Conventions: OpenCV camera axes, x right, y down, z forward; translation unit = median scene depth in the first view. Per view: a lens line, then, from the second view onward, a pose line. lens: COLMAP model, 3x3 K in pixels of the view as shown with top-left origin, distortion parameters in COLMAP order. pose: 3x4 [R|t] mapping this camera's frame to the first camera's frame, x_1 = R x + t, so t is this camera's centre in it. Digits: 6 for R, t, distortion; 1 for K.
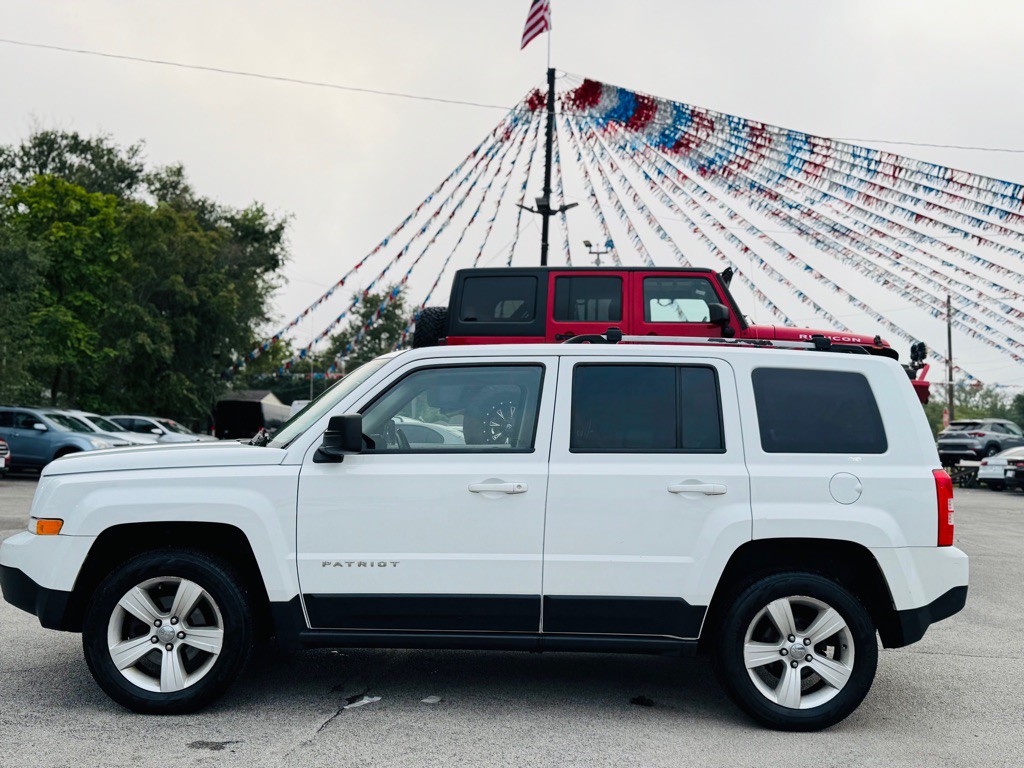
lens RADIAL K [[1051.2, 0, 474.9], [0, 1051.2, 364.7], [0, 0, 1]] dist [0.048101, 0.000000]
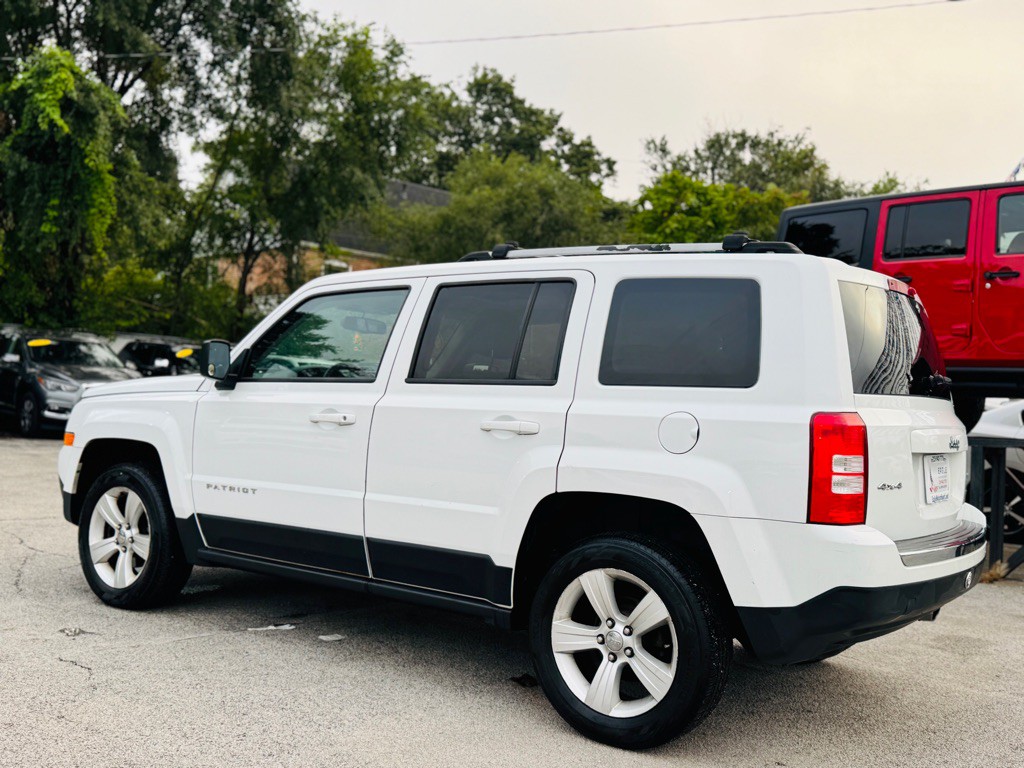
lens RADIAL K [[1051.2, 0, 538.4], [0, 1051.2, 374.0], [0, 0, 1]] dist [0.048101, 0.000000]
pose [[0.789120, -0.001184, -0.614237, 0.721566], [0.009246, 0.999908, 0.009952, 0.067425], [0.614169, -0.013532, 0.789058, 0.359243]]
